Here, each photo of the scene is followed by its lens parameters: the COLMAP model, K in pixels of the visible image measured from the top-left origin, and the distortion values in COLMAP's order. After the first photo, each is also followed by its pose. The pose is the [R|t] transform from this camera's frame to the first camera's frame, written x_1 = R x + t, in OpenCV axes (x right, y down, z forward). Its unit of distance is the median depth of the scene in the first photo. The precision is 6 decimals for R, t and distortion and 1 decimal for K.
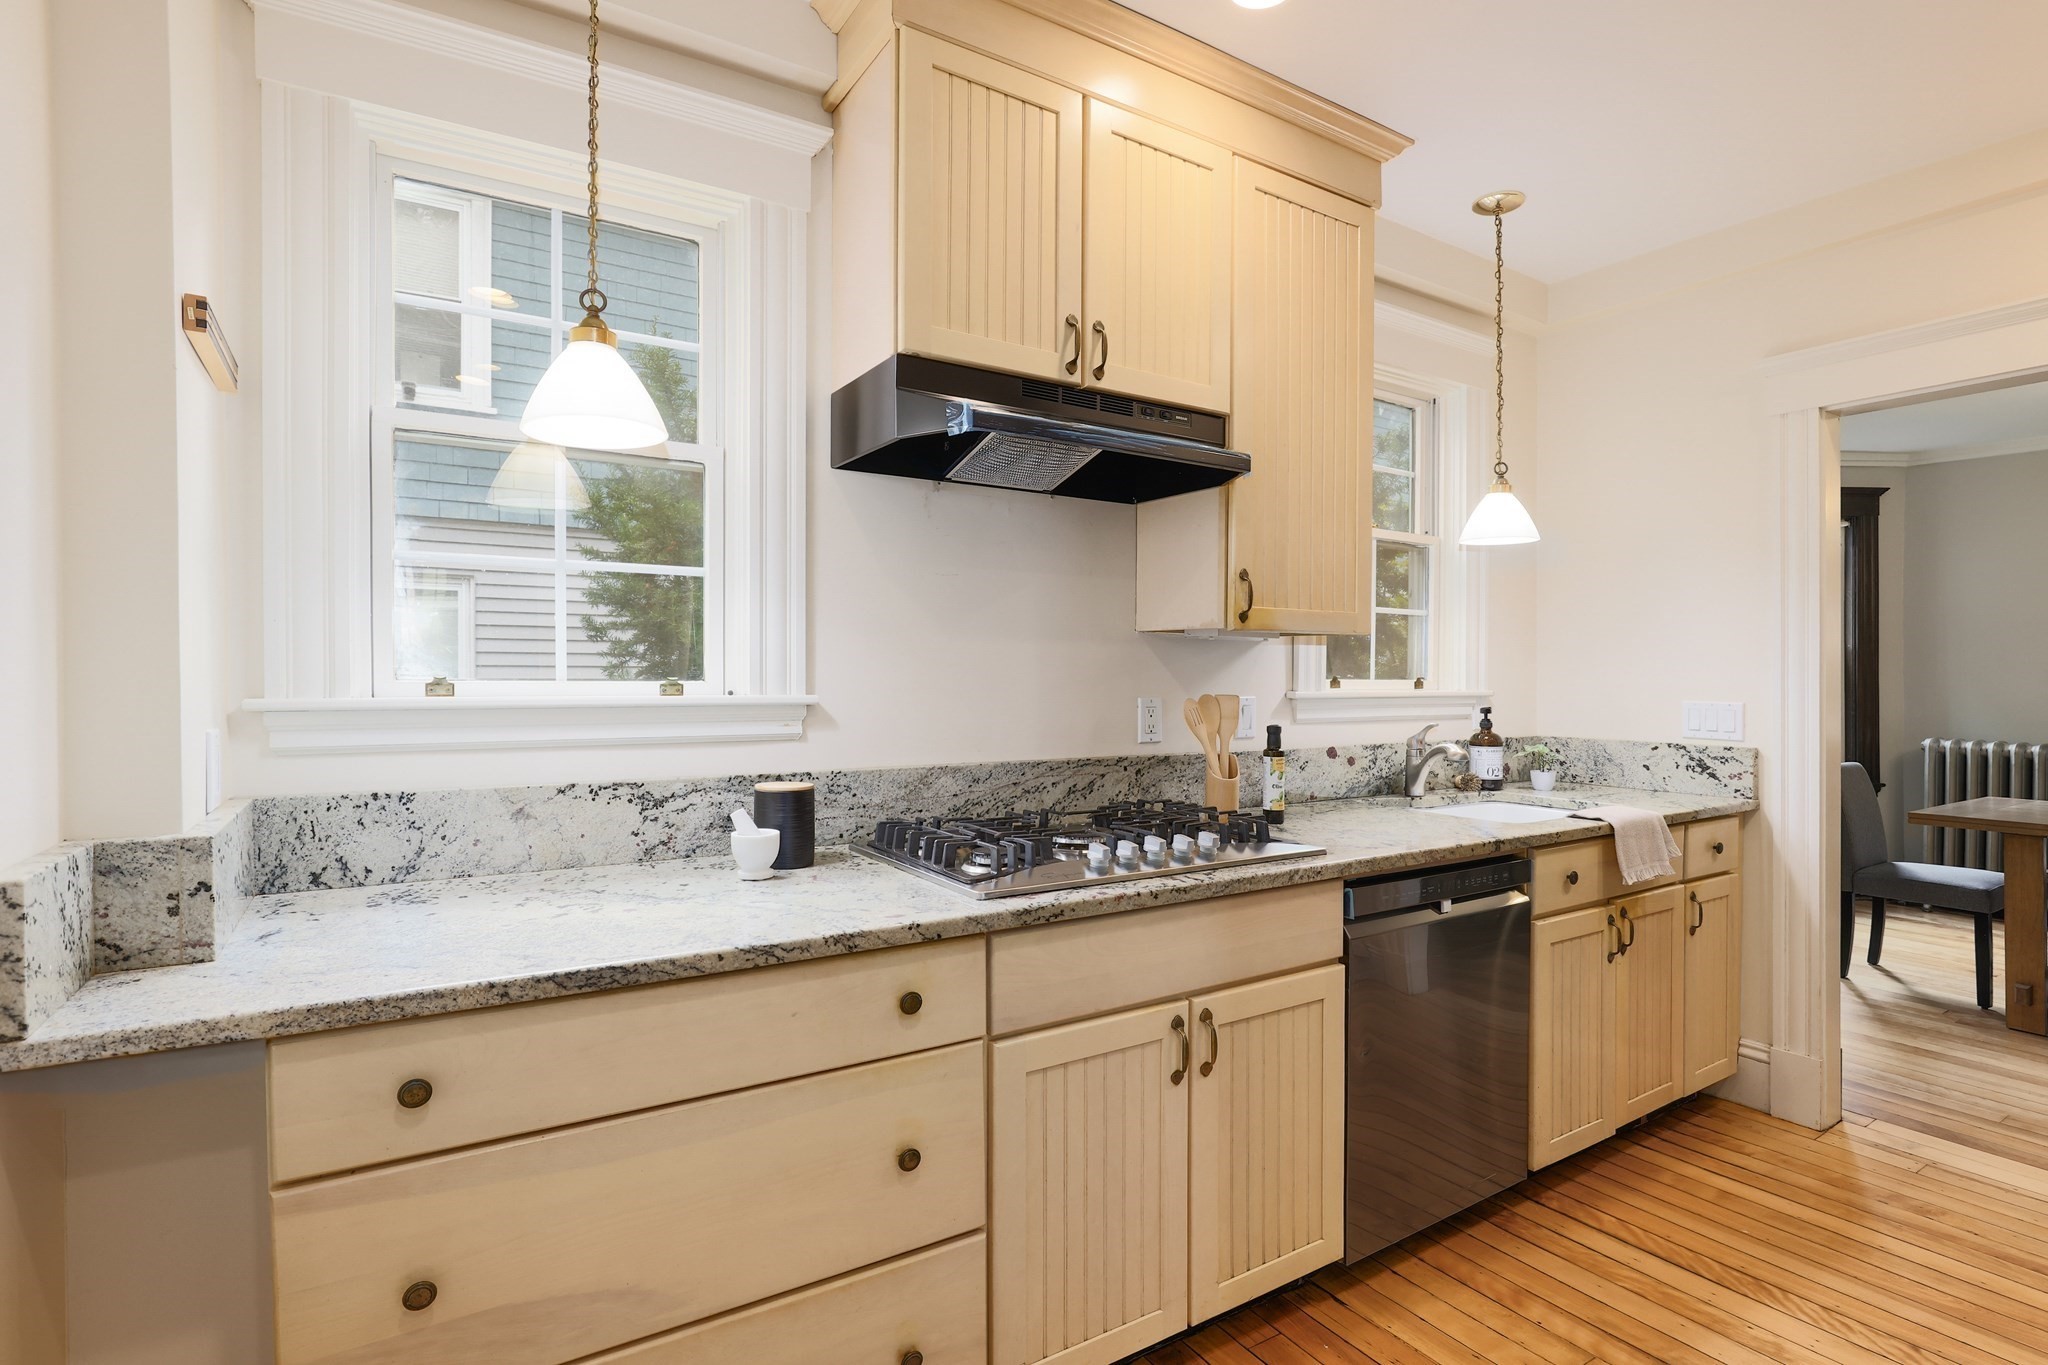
lens RADIAL K [[975.3, 0, 1057.9], [0, 975.3, 666.9], [0, 0, 1]] dist [-0.016918, 0.003634]
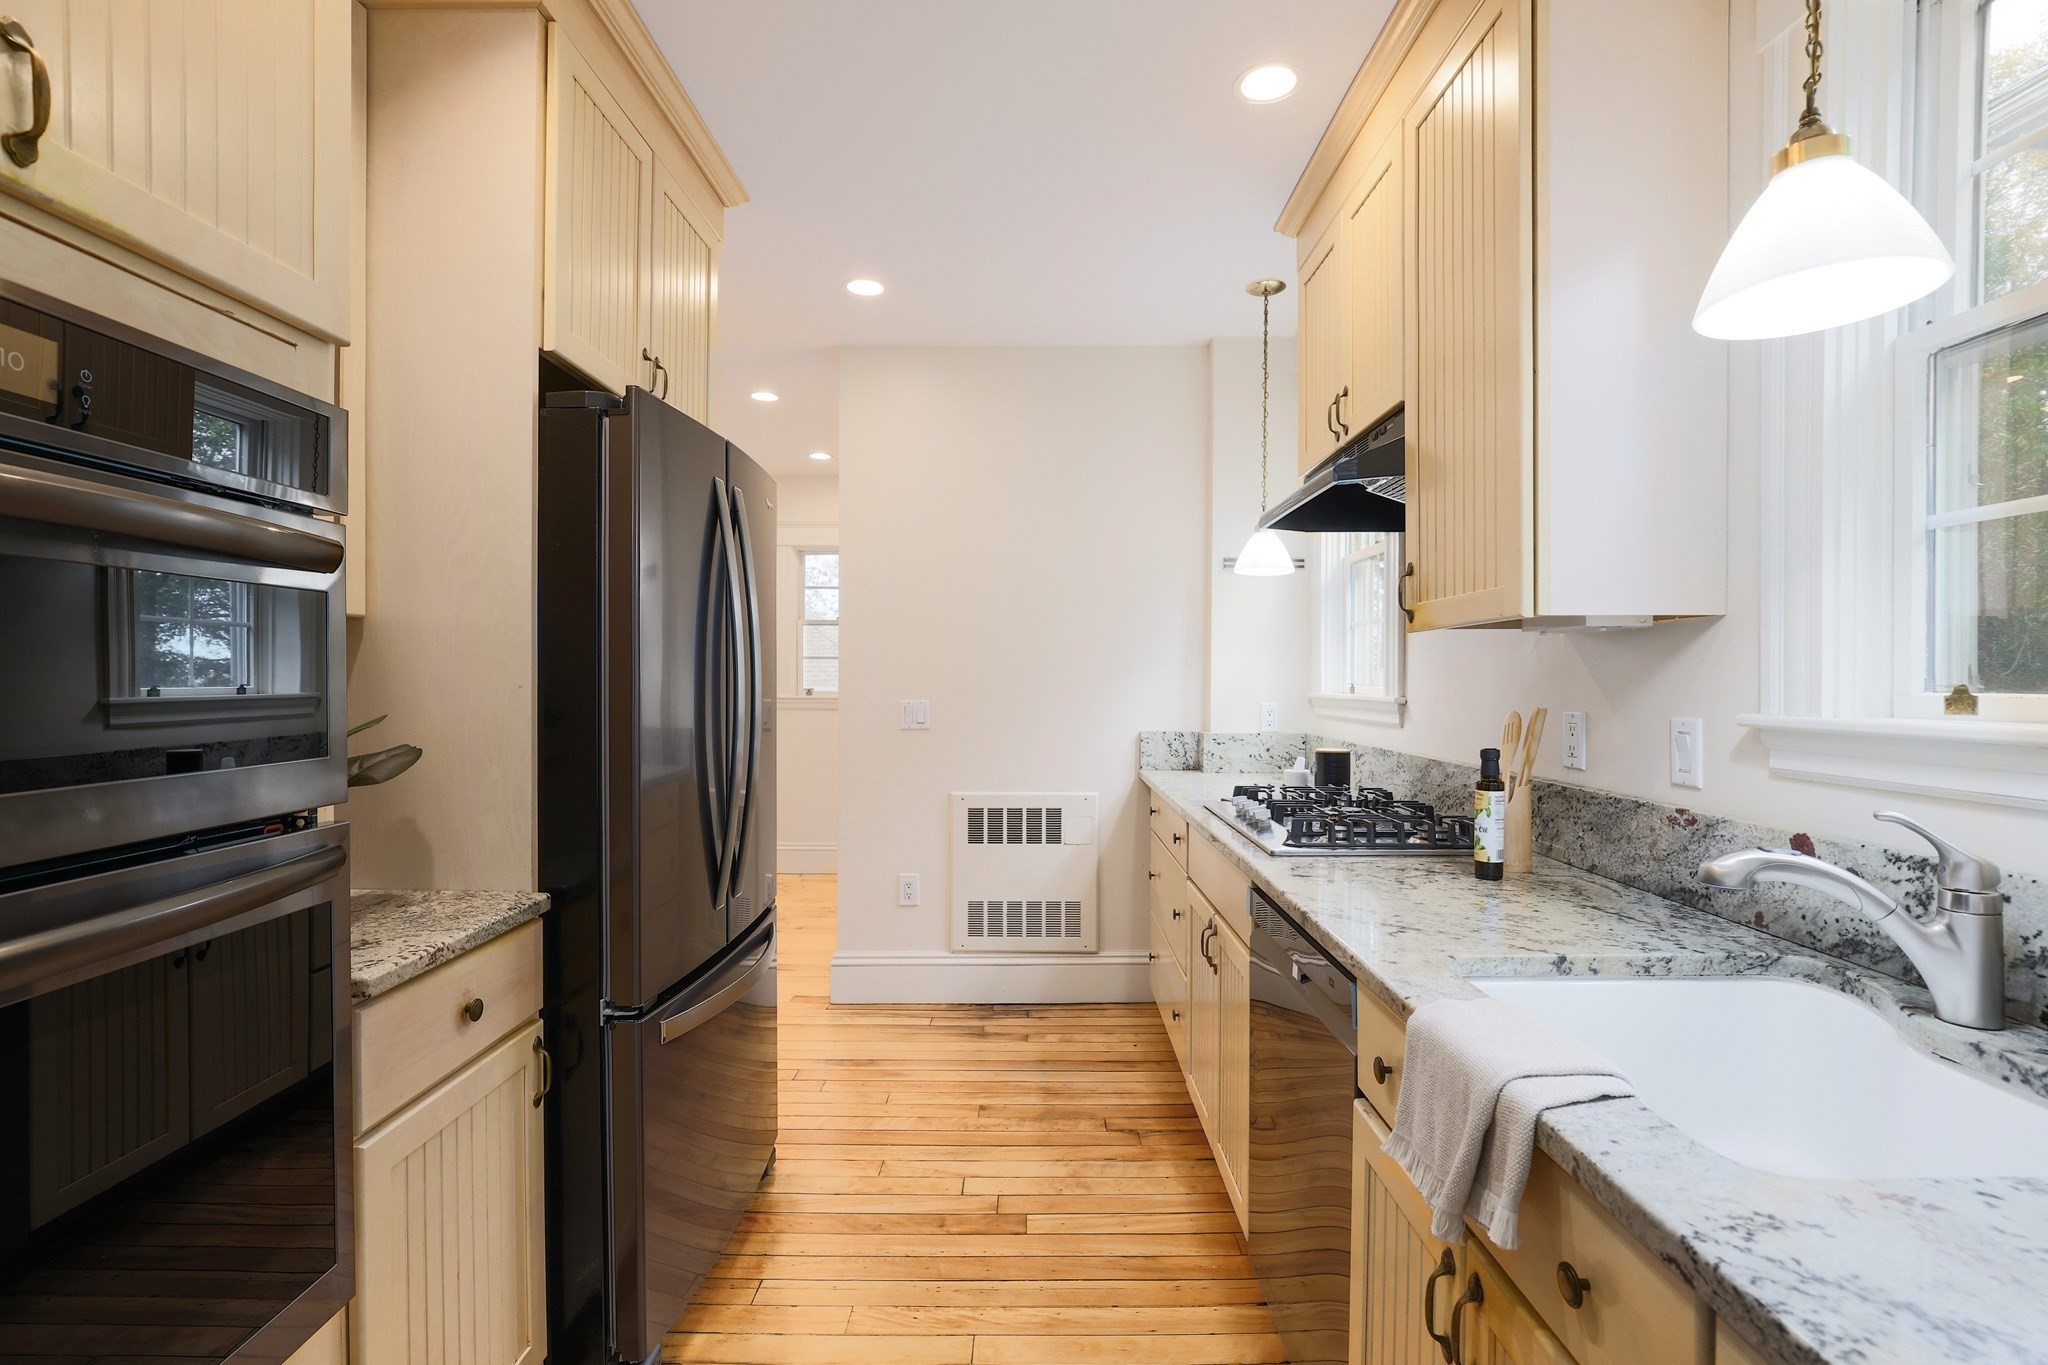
lens RADIAL K [[975.3, 0, 1056.0], [0, 975.3, 666.2], [0, 0, 1]] dist [-0.016918, 0.003634]
pose [[-0.529547, -0.014612, -0.848155, 1.229695], [0.004572, 0.999788, -0.020079, 0.012160], [0.848268, -0.014511, -0.529368, 1.314863]]
